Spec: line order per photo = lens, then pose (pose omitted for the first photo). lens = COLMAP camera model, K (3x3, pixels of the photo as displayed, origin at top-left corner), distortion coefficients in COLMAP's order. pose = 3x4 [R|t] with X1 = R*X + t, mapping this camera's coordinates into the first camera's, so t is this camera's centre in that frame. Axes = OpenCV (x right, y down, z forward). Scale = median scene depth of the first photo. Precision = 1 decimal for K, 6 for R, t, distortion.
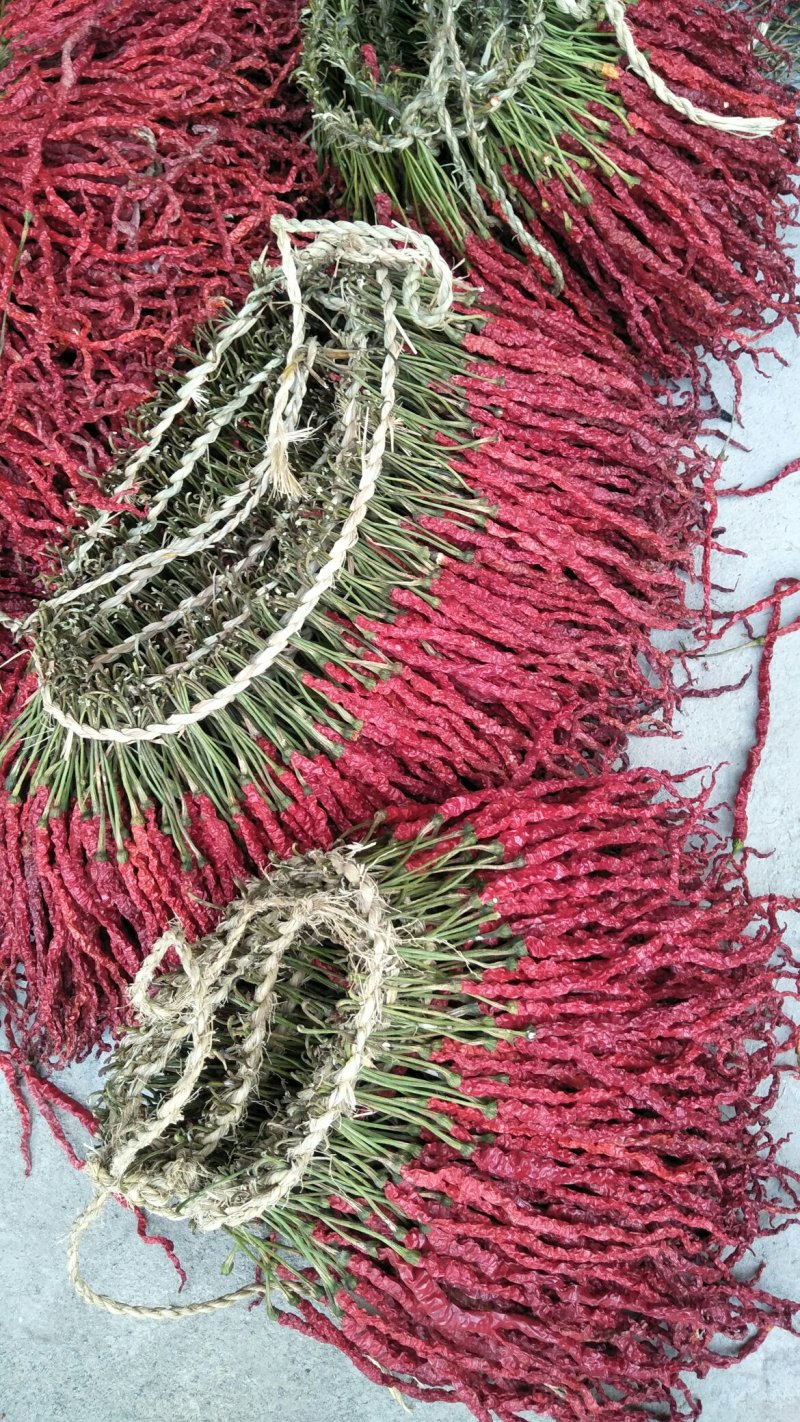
lens RADIAL K [[1026.4, 0, 402.0], [0, 1026.4, 761.6], [0, 0, 1]] dist [0.002838, -0.057574]
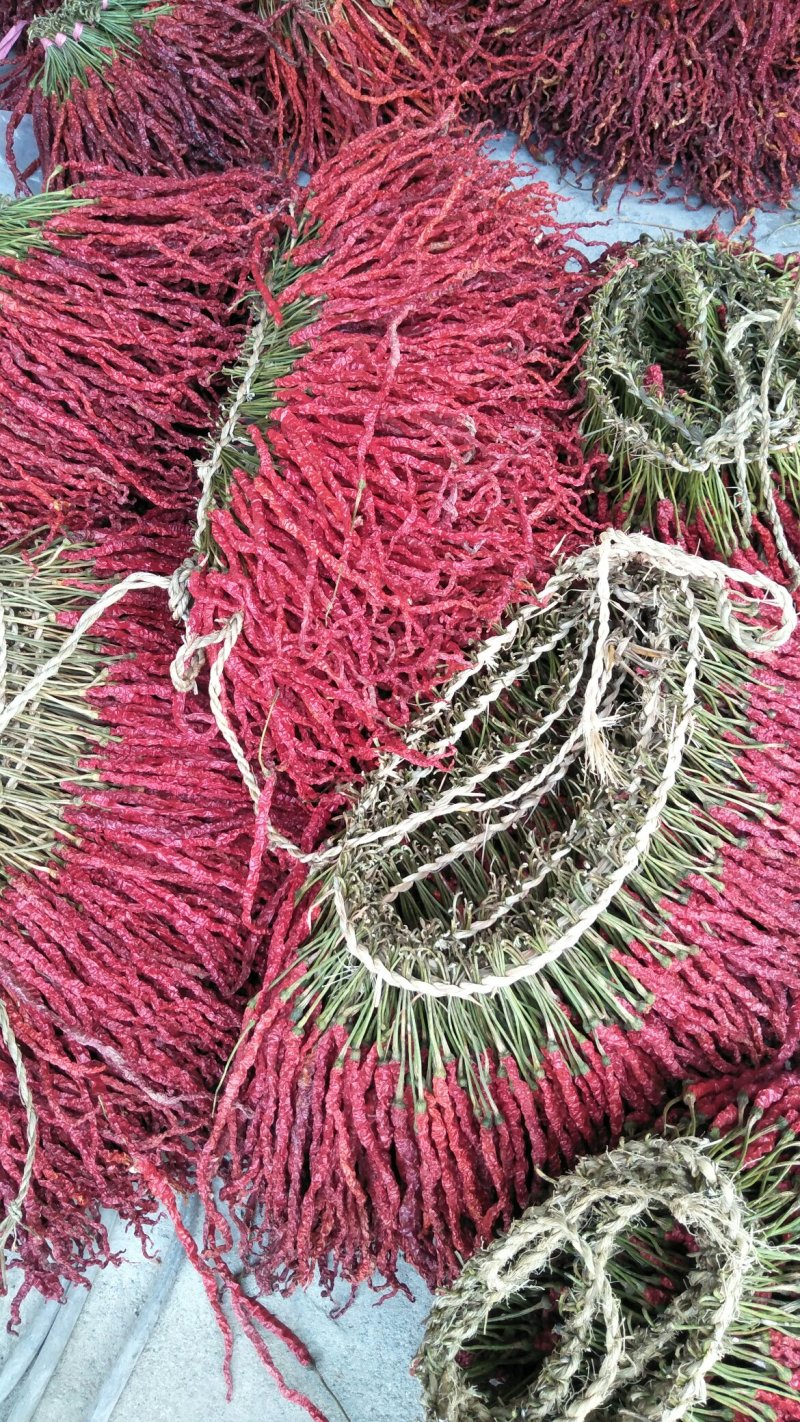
lens RADIAL K [[1026.4, 0, 402.0], [0, 1026.4, 761.6], [0, 0, 1]] dist [0.002838, -0.057574]
pose [[0.991754, 0.108994, 0.067408, -0.374782], [-0.100652, 0.988049, -0.116739, -0.120837], [-0.079326, 0.108992, 0.990872, -0.063007]]
